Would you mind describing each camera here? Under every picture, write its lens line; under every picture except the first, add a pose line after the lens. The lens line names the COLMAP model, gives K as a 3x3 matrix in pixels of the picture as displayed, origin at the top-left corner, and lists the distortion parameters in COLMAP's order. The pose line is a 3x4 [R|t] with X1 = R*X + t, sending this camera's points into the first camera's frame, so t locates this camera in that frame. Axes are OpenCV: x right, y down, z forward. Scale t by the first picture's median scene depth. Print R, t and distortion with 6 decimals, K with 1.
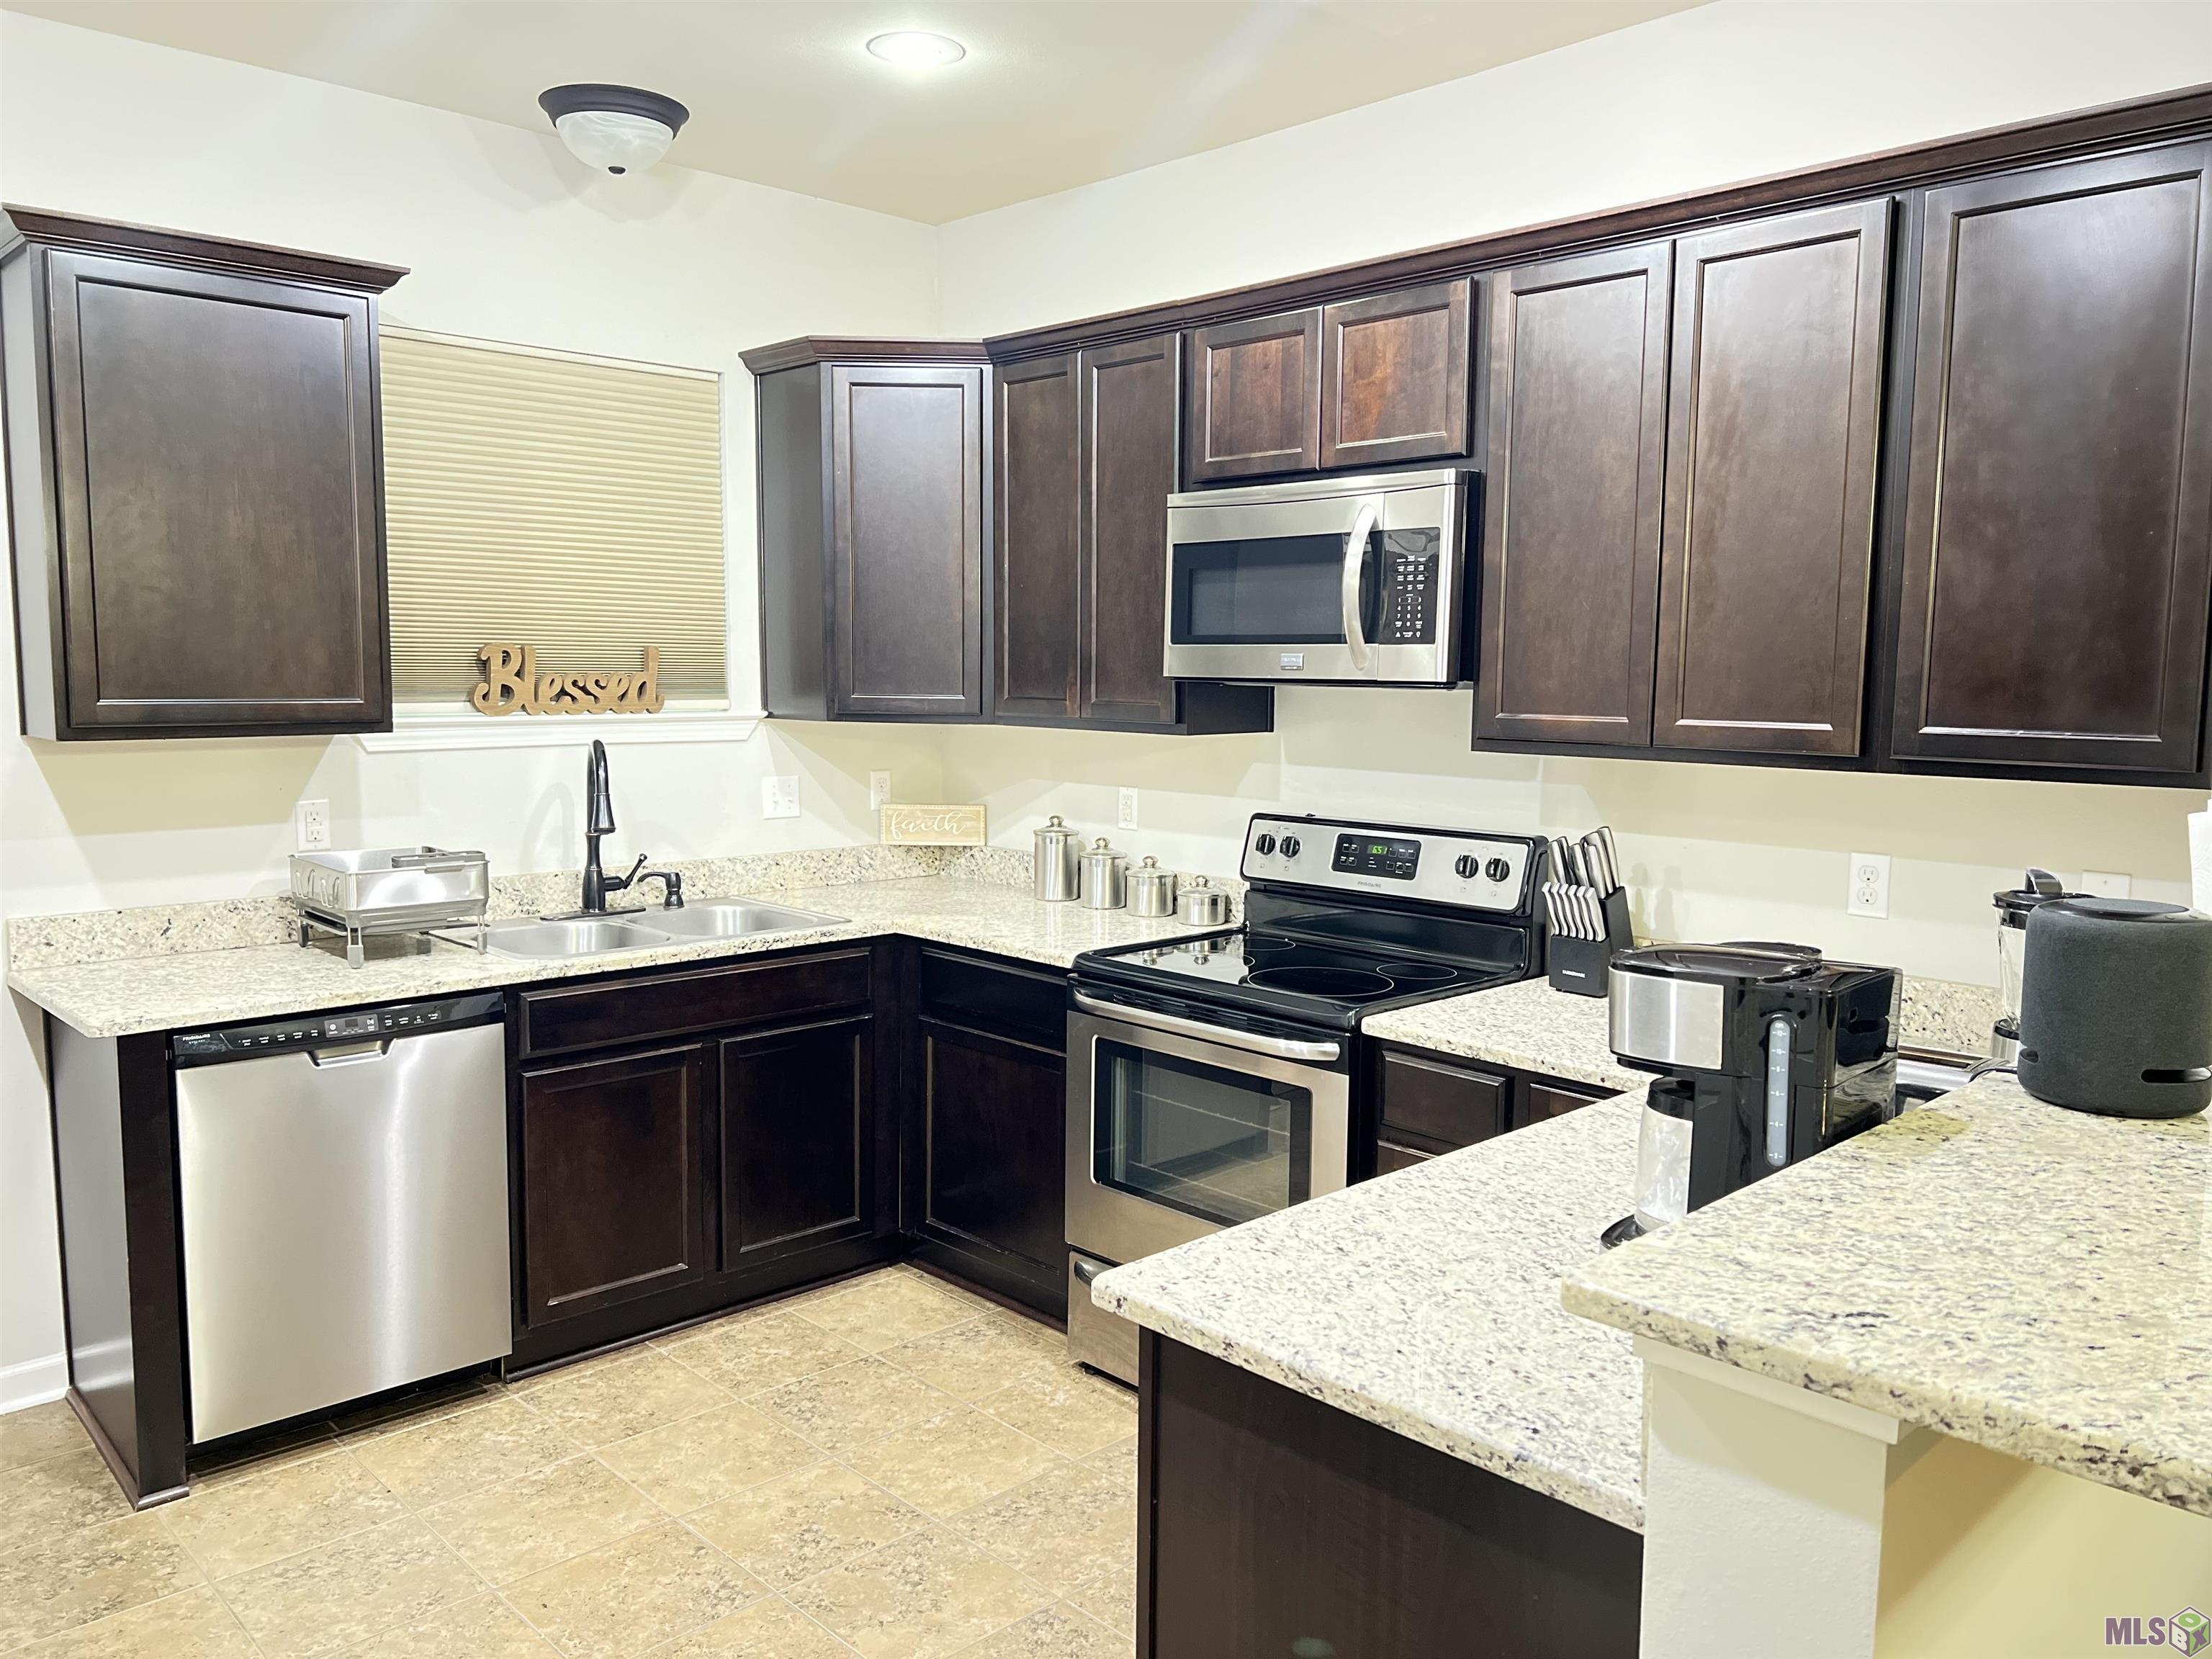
lens RADIAL K [[1668.1, 0, 1106.0], [0, 1668.1, 829.5], [0, 0, 1]] dist [0.160729, -0.286724]
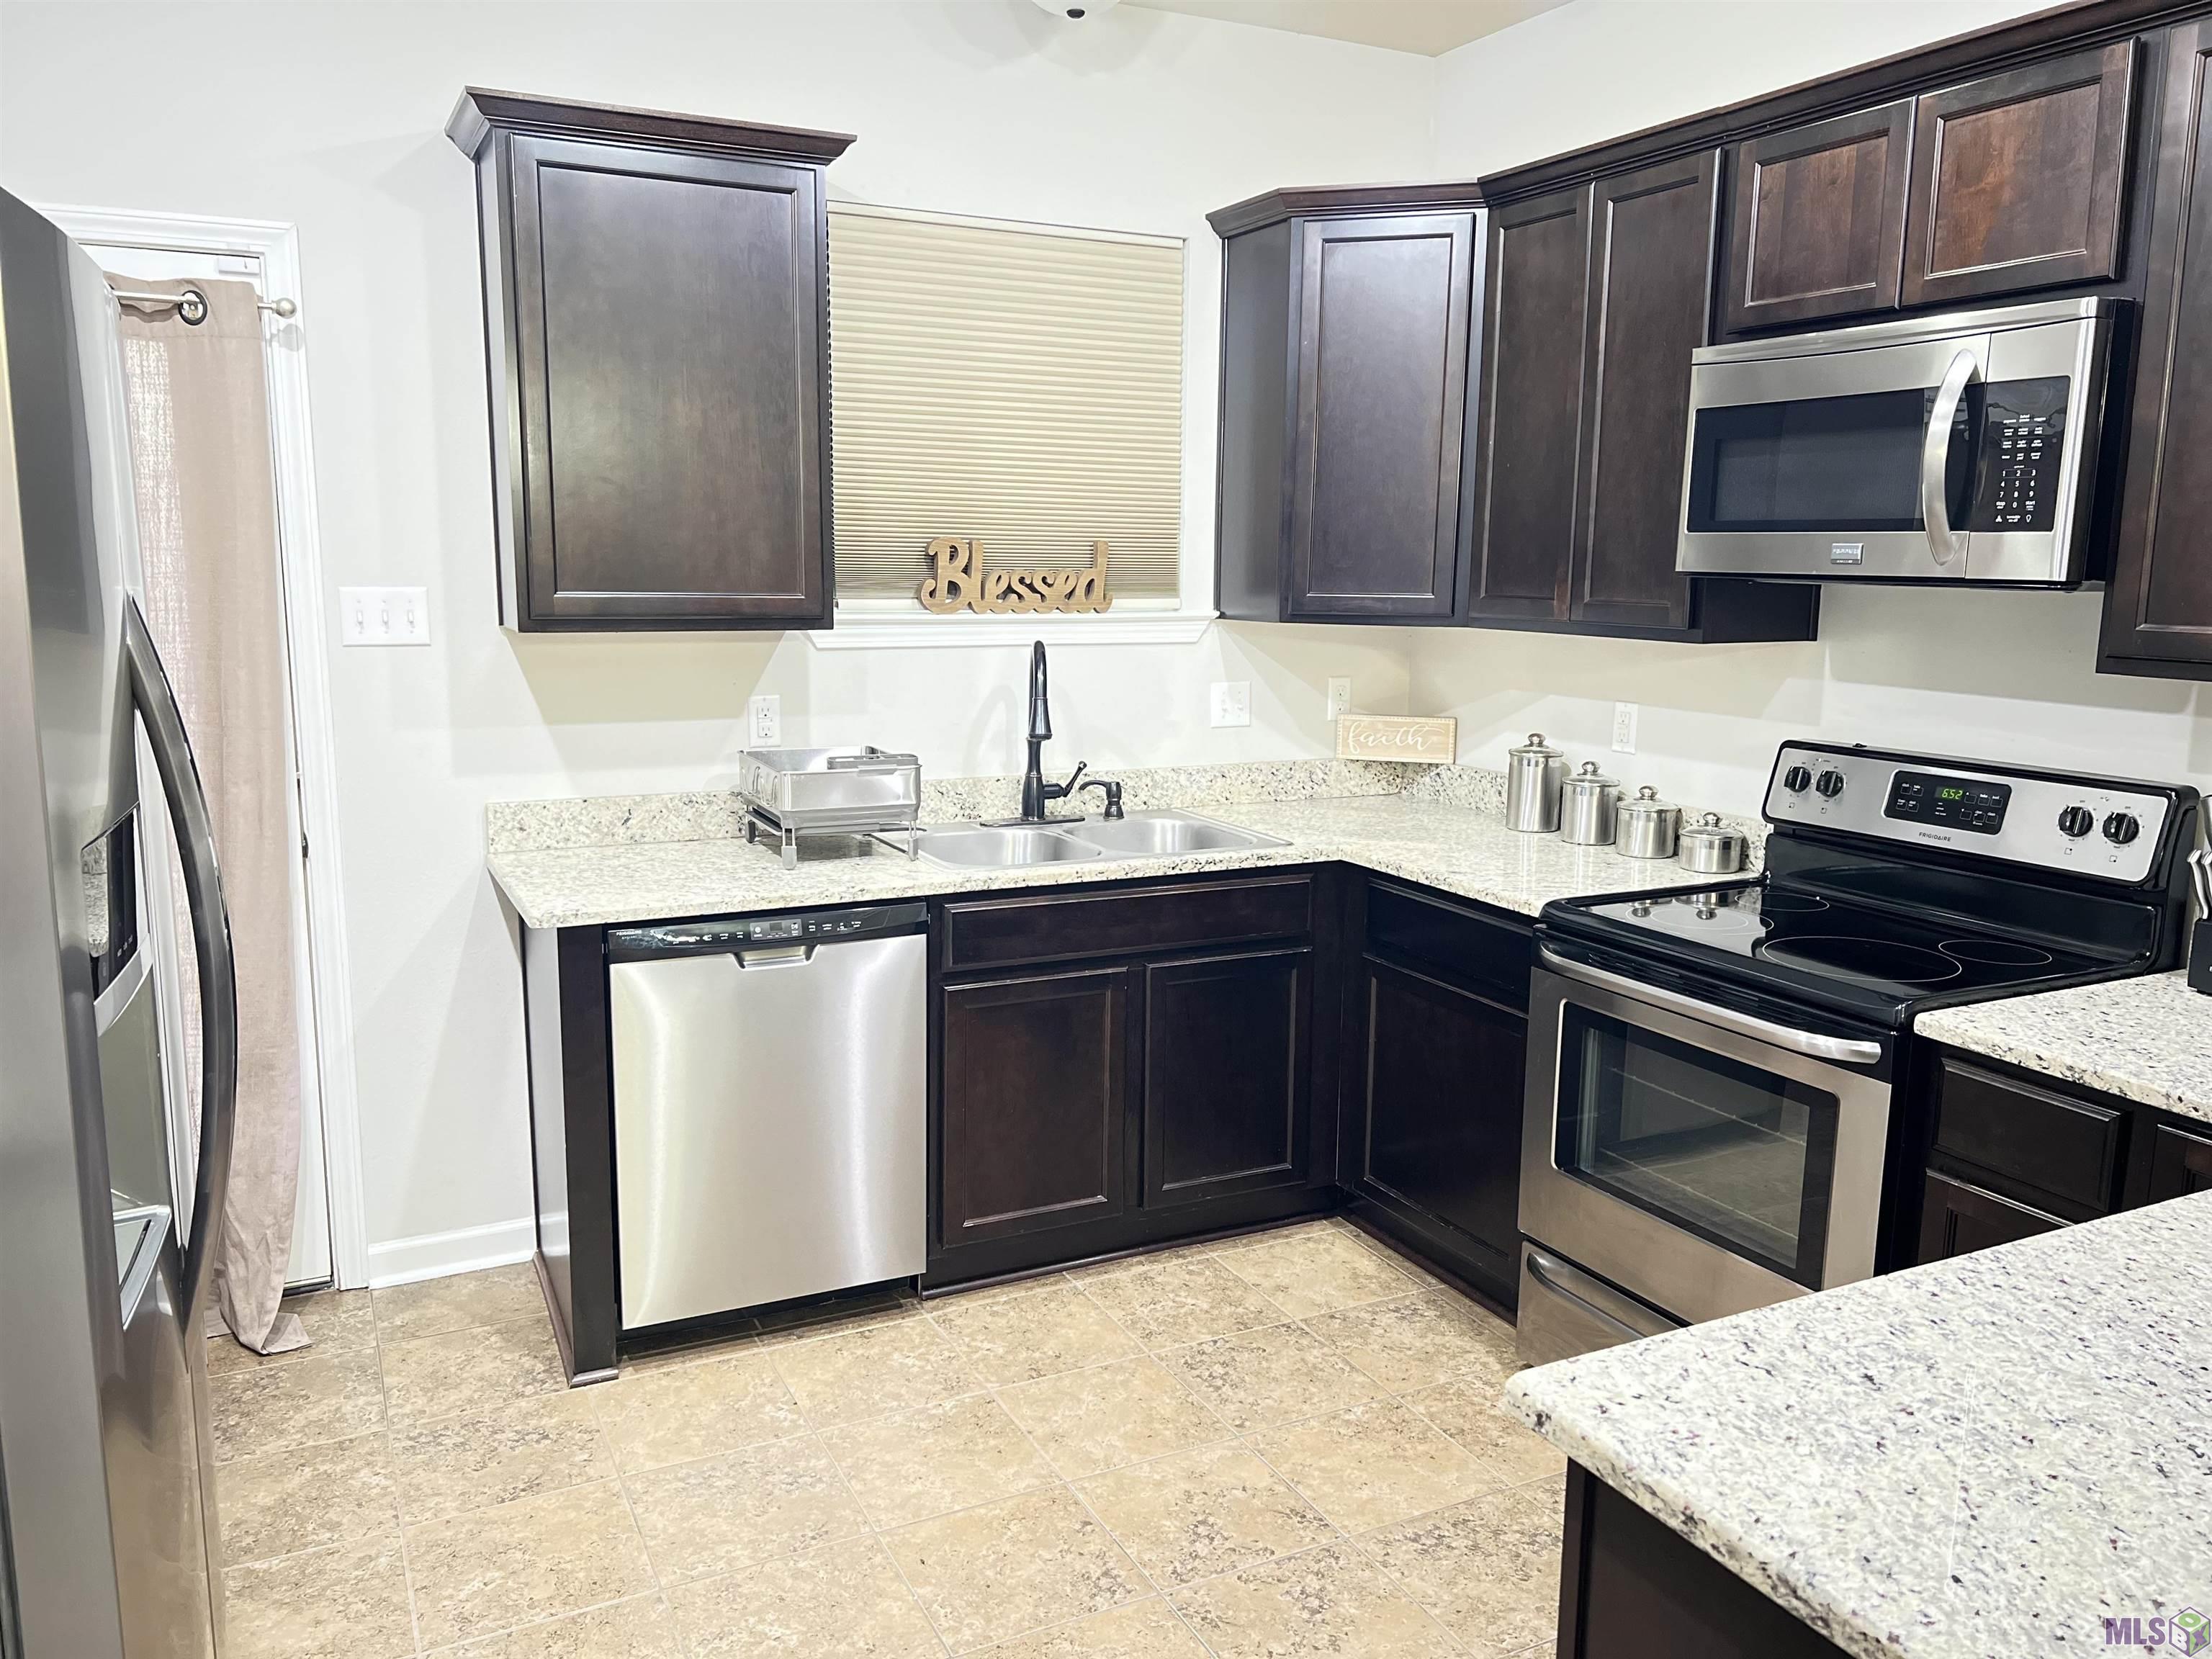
lens RADIAL K [[1663.8, 0, 1106.0], [0, 1663.8, 829.5], [0, 0, 1]] dist [0.056639, -0.060800]
pose [[0.955434, 0.050749, -0.290811, 0.014210], [-0.032868, 0.997275, 0.066049, -0.011210], [0.293370, -0.053547, 0.954498, 0.131860]]
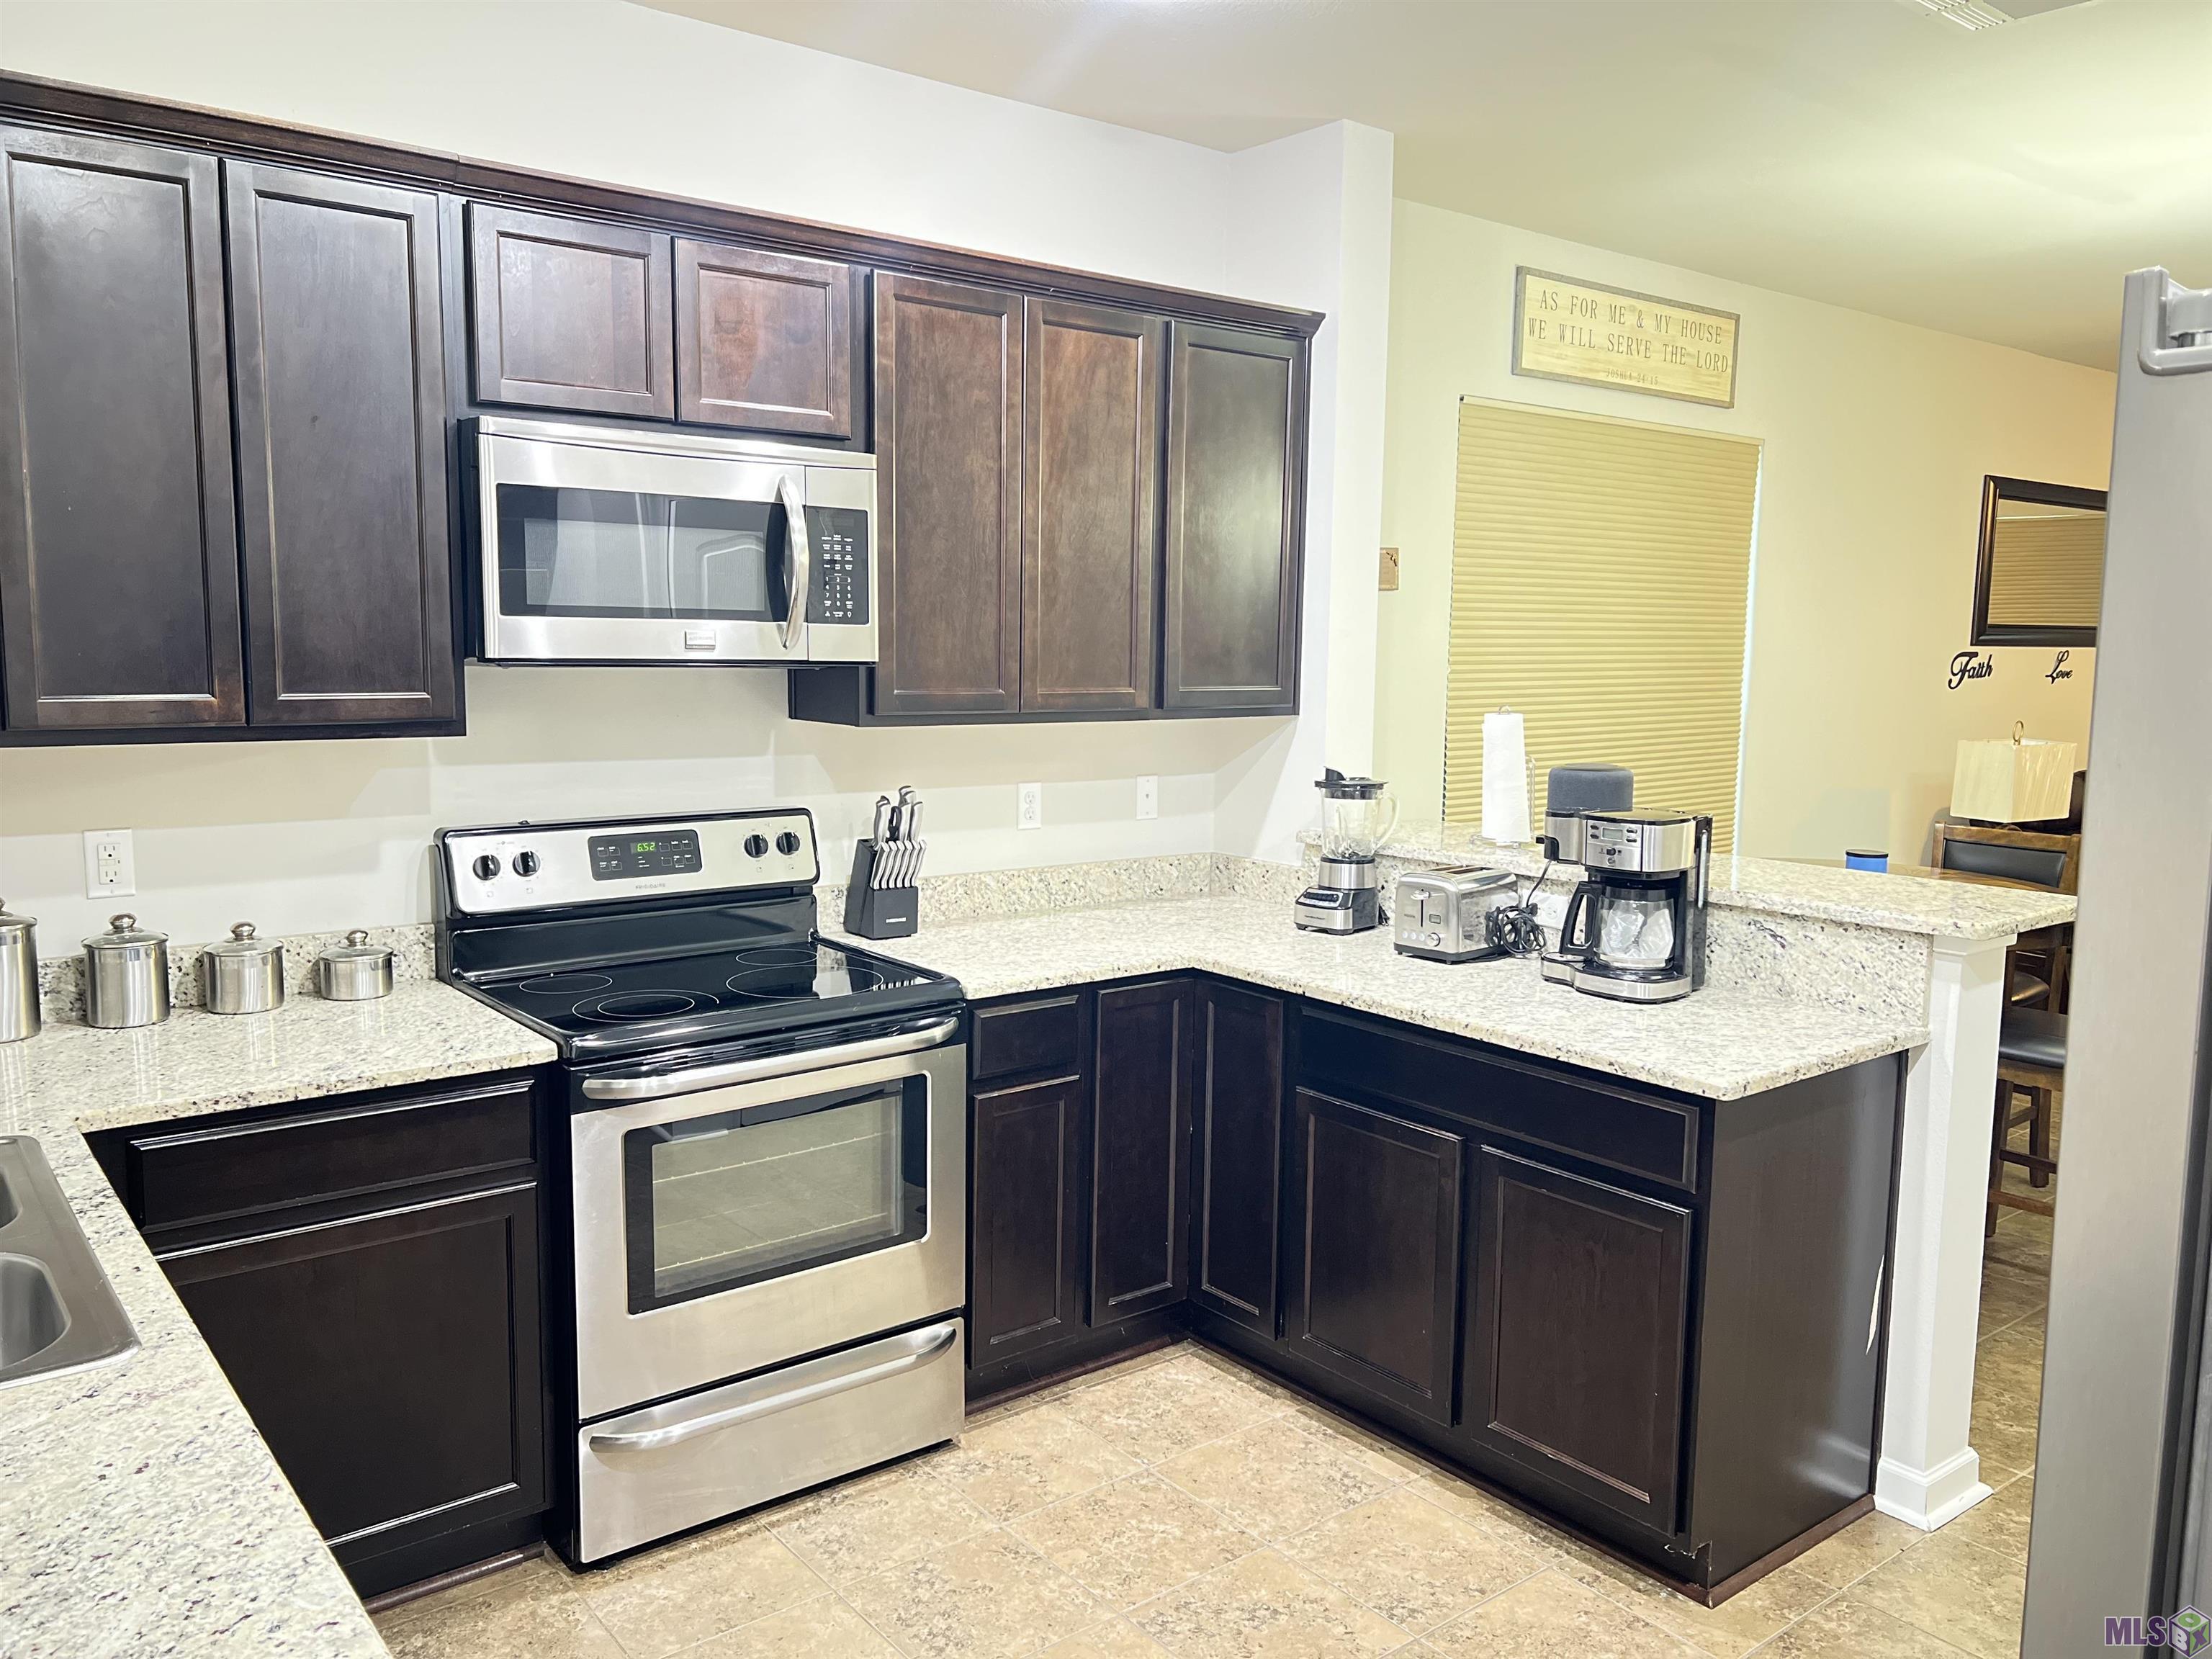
lens RADIAL K [[1663.8, 0, 1106.0], [0, 1663.8, 829.5], [0, 0, 1]] dist [0.056639, -0.060800]
pose [[0.084664, -0.124087, 0.988653, -0.767988], [0.087945, 0.989274, 0.116634, -0.087475], [-0.992521, 0.077073, 0.094669, 0.728639]]
